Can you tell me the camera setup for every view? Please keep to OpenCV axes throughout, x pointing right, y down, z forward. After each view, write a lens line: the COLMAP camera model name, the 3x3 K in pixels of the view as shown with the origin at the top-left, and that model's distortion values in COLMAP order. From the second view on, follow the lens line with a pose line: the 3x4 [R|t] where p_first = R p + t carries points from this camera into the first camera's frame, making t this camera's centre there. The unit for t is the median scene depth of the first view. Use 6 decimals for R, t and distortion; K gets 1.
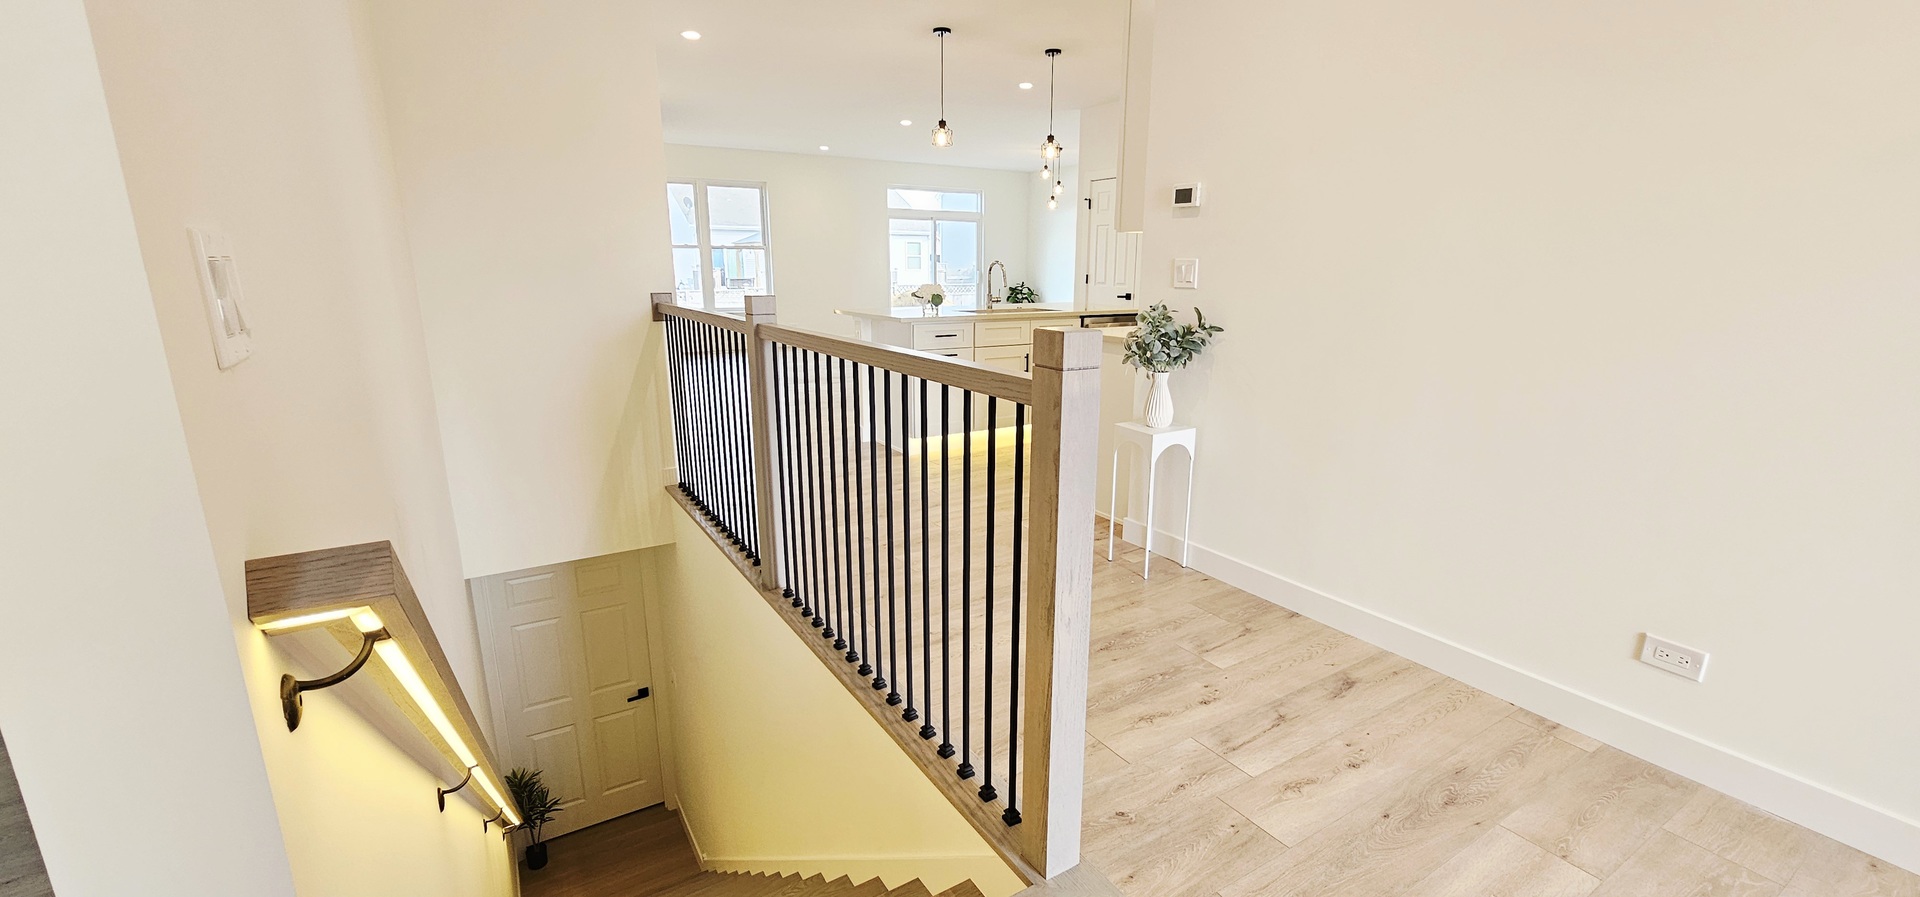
lens RADIAL K [[790.0, 0, 961.9], [0, 790.0, 450.2], [0, 0, 1]] dist [-0.001091, -0.000821]
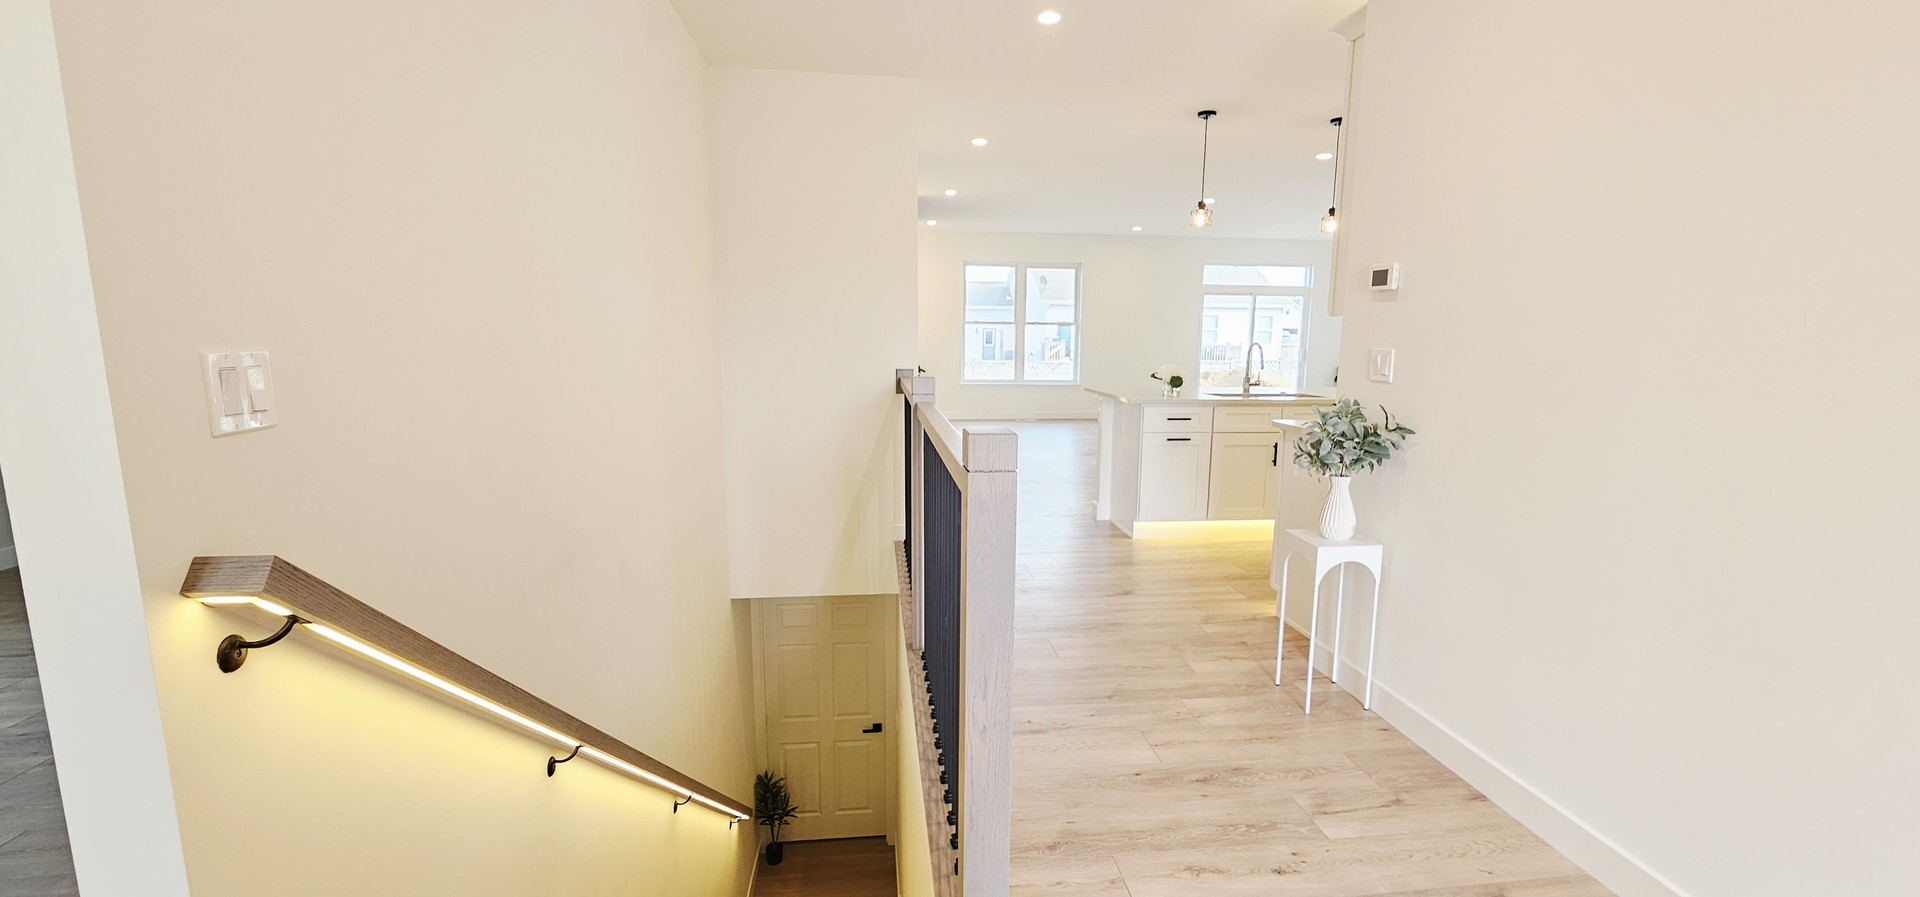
lens RADIAL K [[790.0, 0, 967.0], [0, 790.0, 447.1], [0, 0, 1]] dist [-0.001091, -0.000821]
pose [[0.903863, 0.065892, -0.422717, 0.244534], [-0.104103, 0.992244, -0.067925, -0.028343], [0.414962, 0.105401, 0.903713, 0.037979]]
